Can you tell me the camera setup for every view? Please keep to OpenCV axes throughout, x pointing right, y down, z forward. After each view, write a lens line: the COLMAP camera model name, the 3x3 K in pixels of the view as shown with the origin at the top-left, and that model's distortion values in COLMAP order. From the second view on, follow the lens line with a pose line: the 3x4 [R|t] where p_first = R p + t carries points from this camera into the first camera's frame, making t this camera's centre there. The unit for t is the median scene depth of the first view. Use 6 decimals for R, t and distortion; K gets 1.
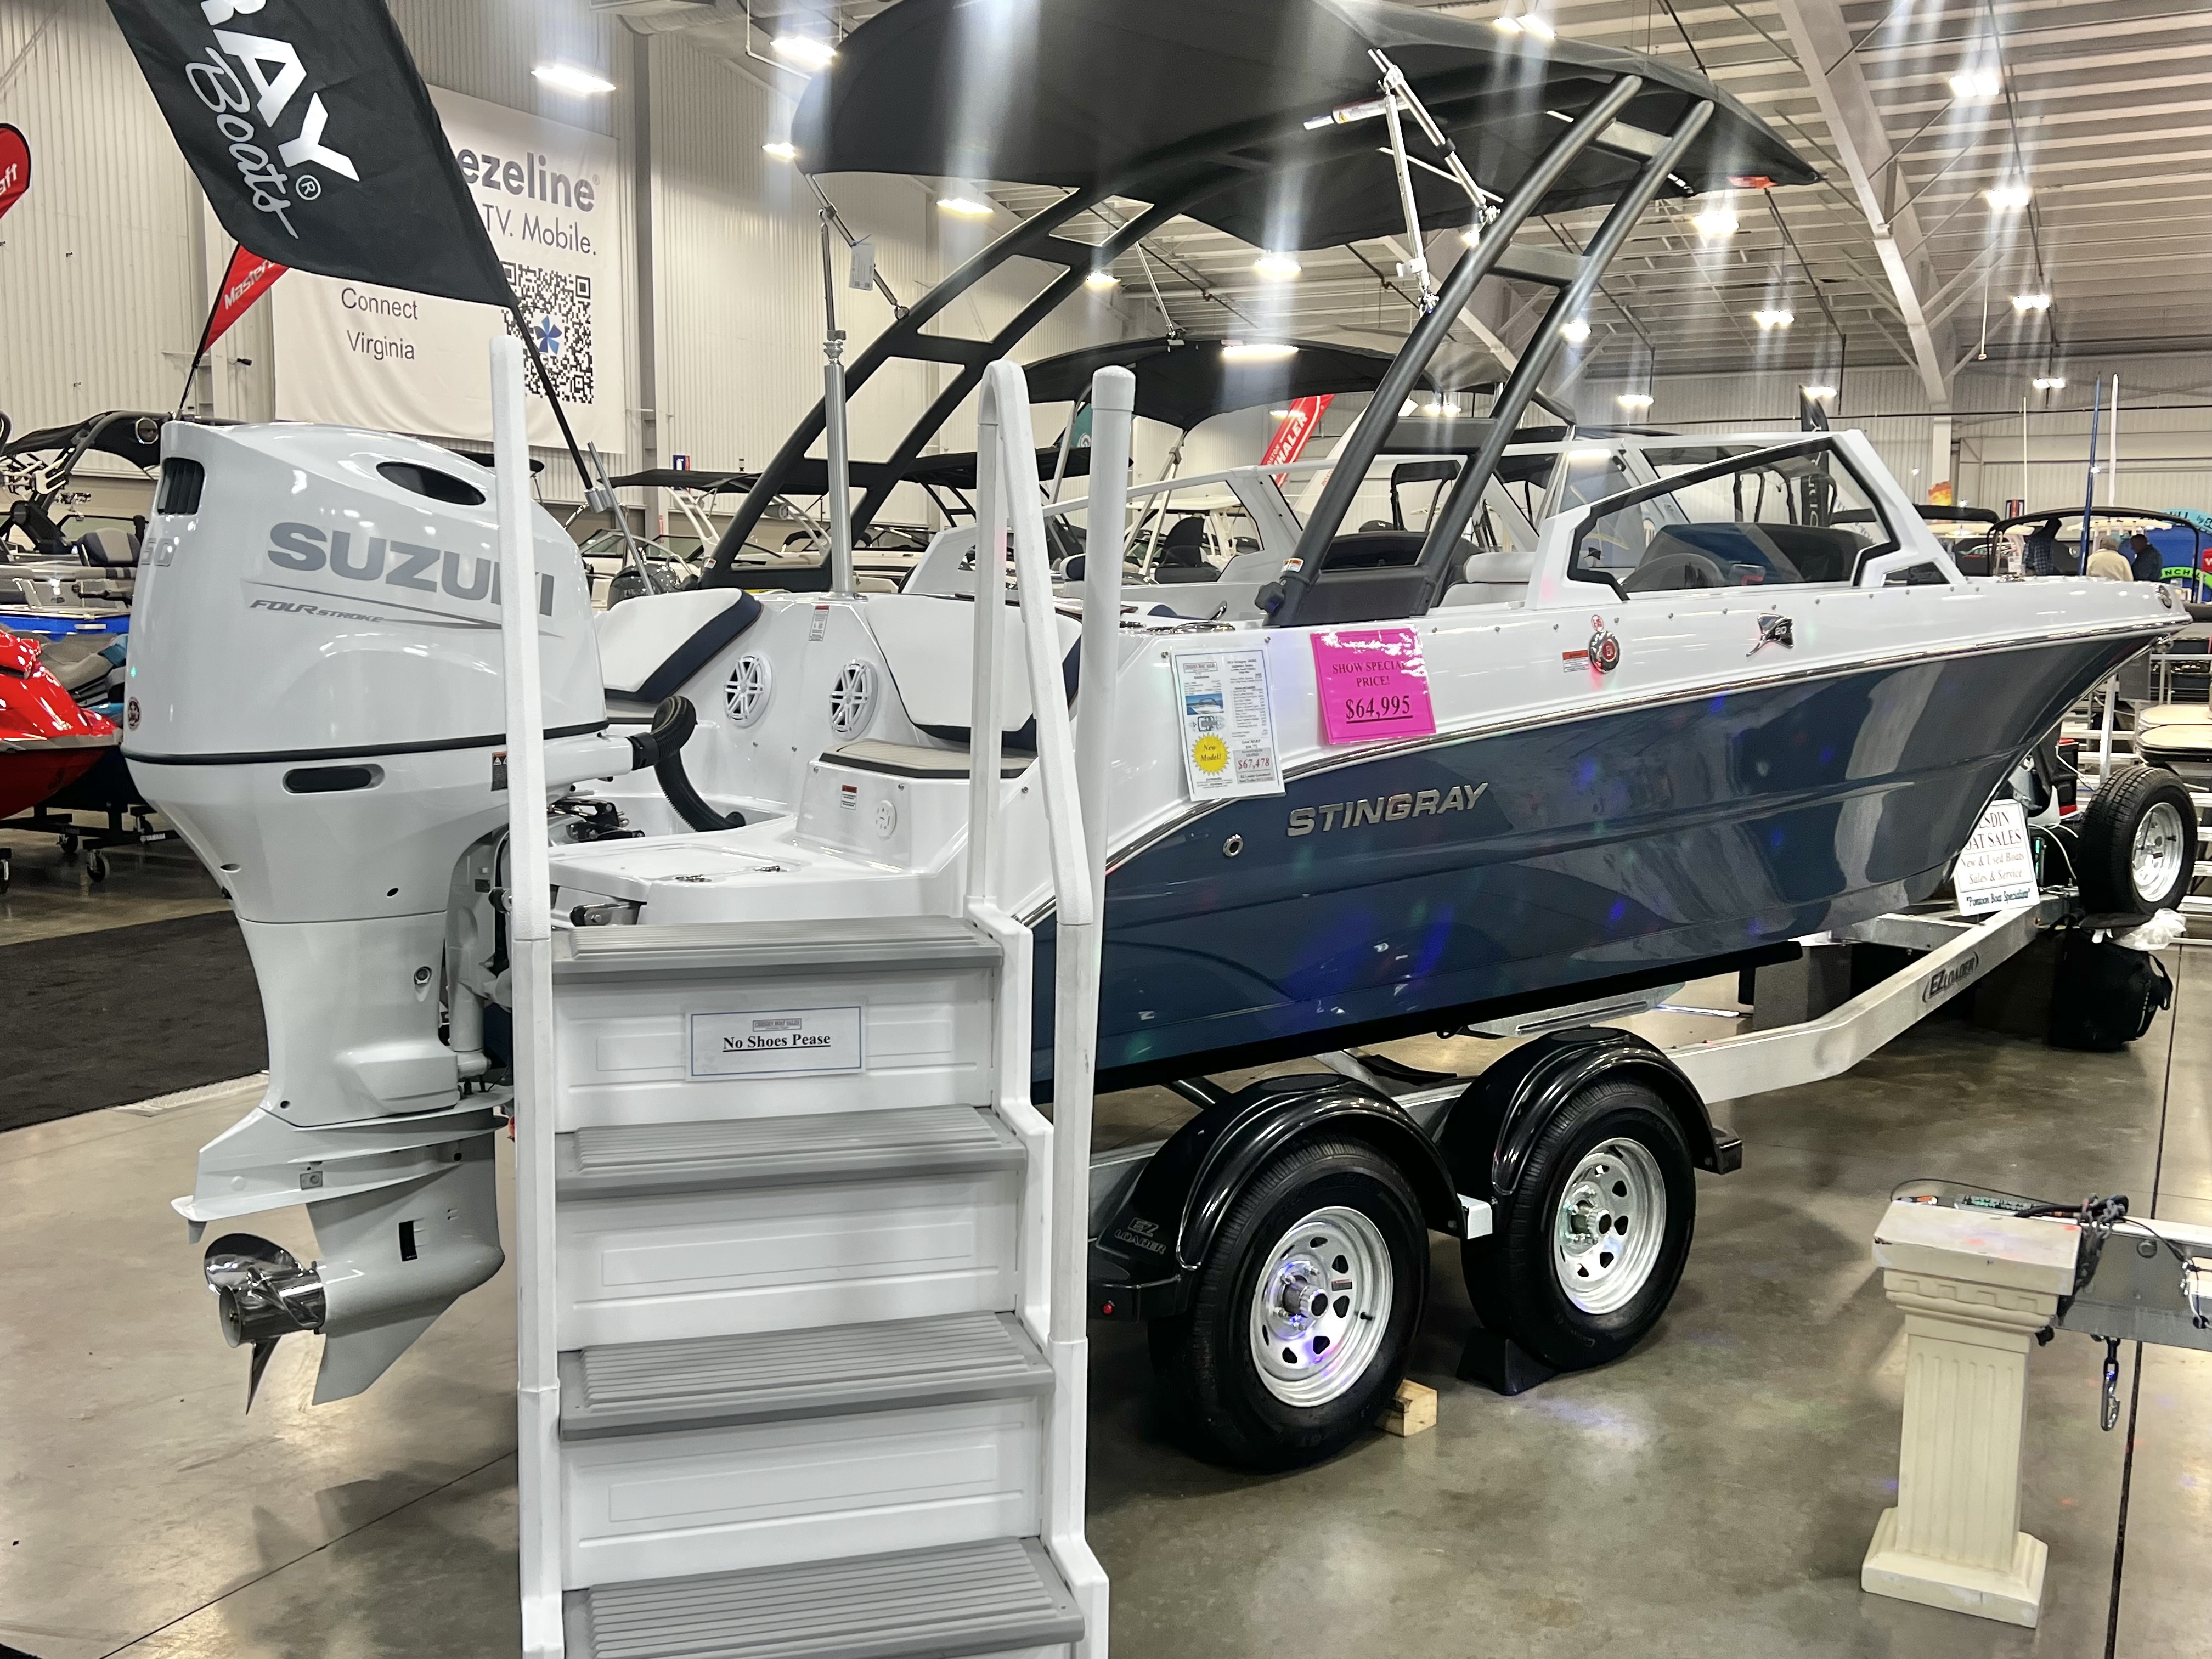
lens RADIAL K [[2123.0, 0, 1106.0], [0, 2123.0, 829.5], [0, 0, 1]] dist [0.063132, -0.011367]
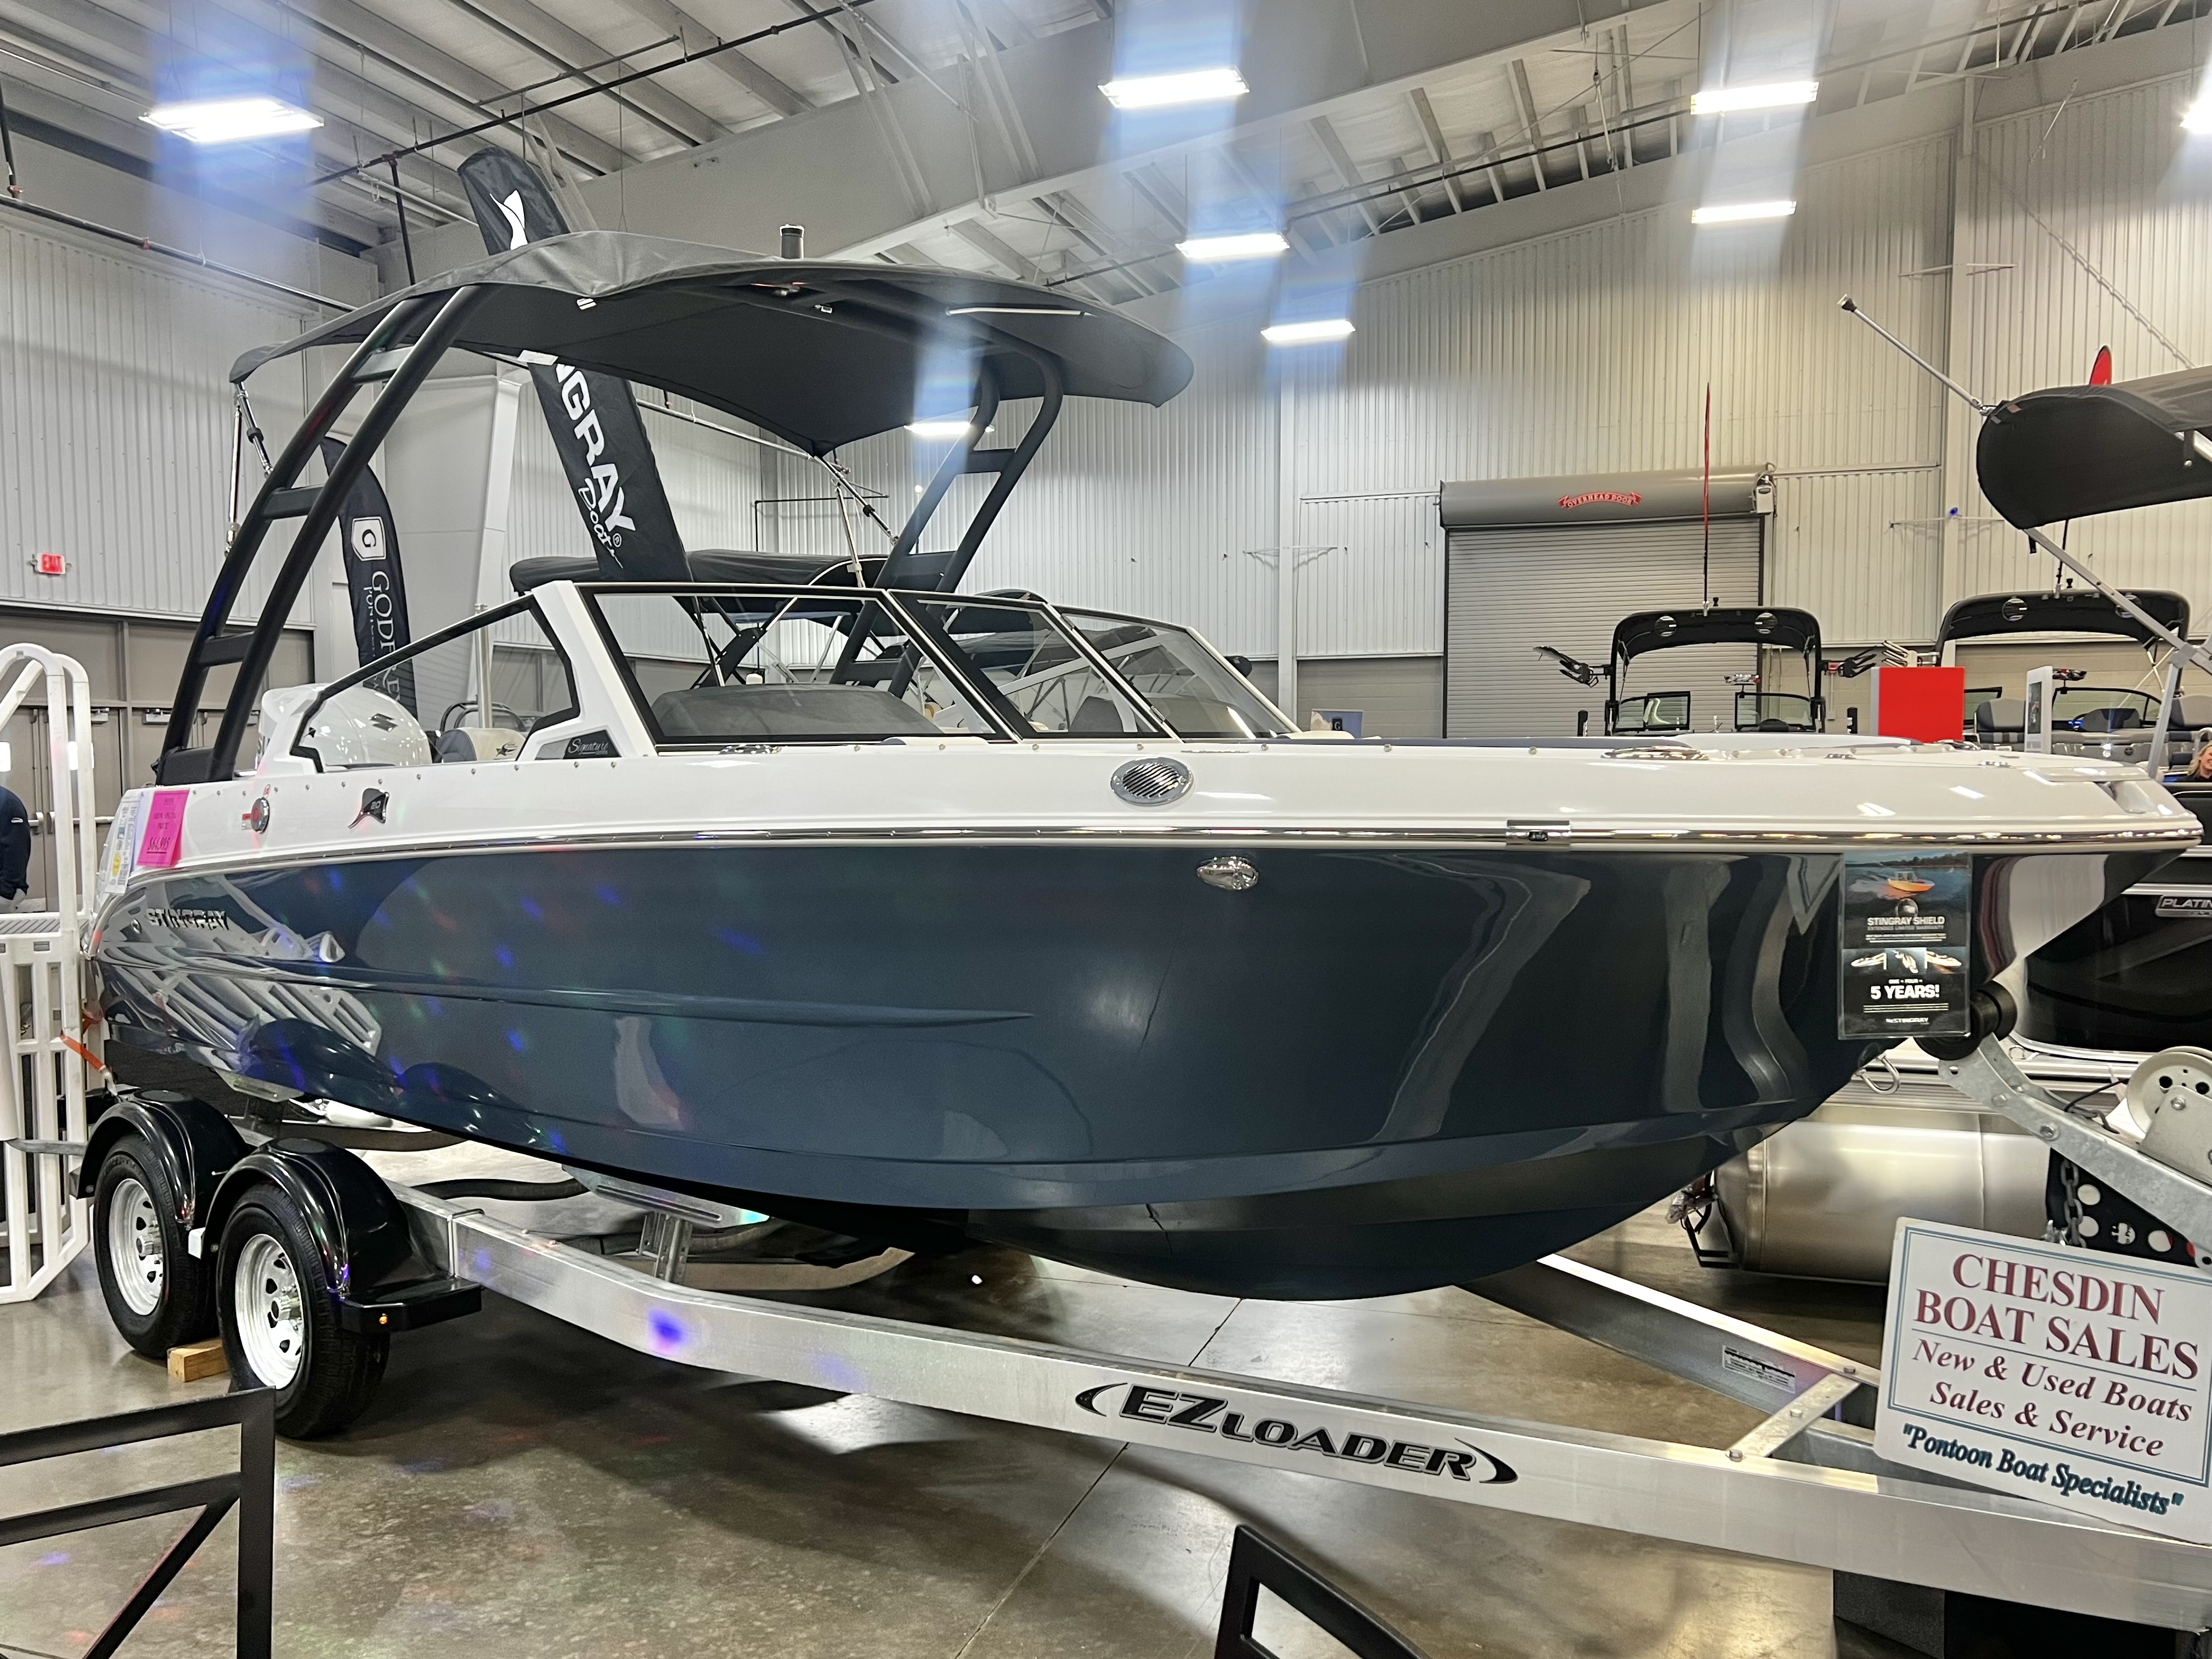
lens RADIAL K [[1708.3, 0, 1120.7], [0, 1708.3, 826.4], [0, 0, 1]] dist [0.091135, -0.108151]
pose [[0.208400, 0.036692, -0.977355, 1.127036], [-0.099423, 0.994914, 0.016151, -0.126031], [0.972977, 0.093806, 0.210988, 1.126453]]
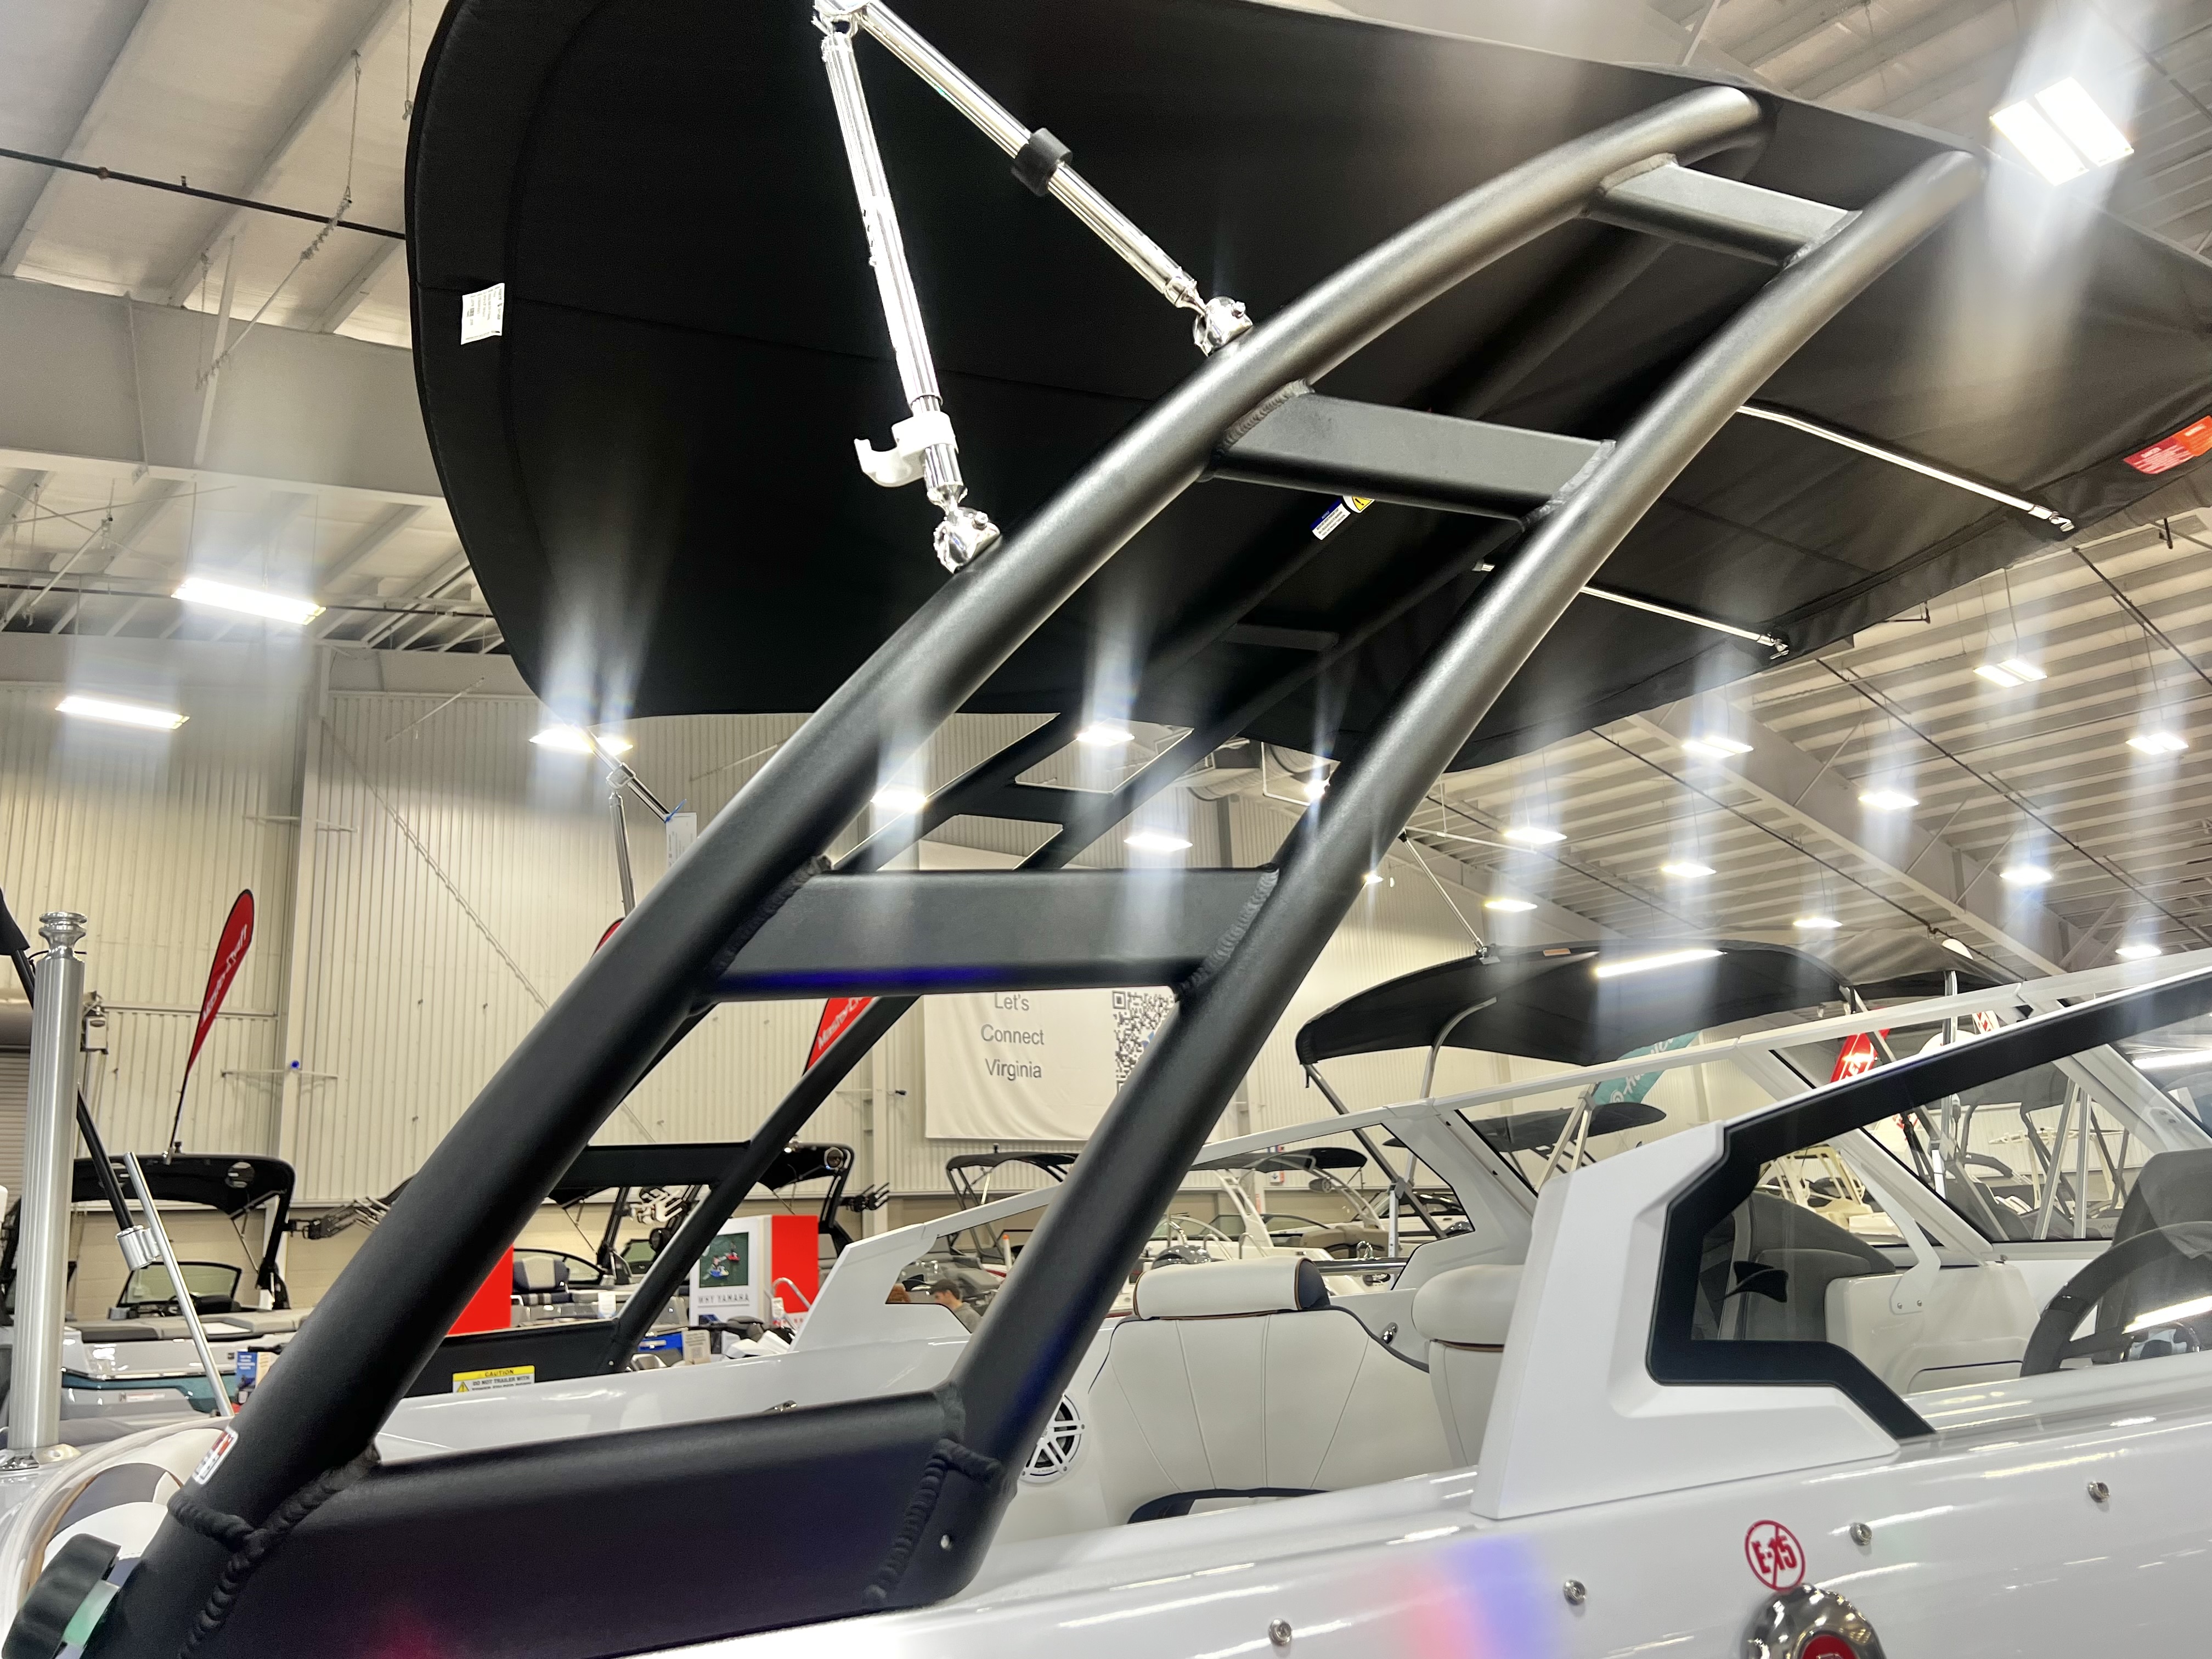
lens RADIAL K [[1708.3, 0, 1120.7], [0, 1708.3, 826.4], [0, 0, 1]] dist [0.091135, -0.108151]
pose [[0.941191, -0.133666, -0.310311, 0.209266], [0.018825, 0.937739, -0.346831, -0.097472], [0.337350, 0.320592, 0.885108, 0.670040]]
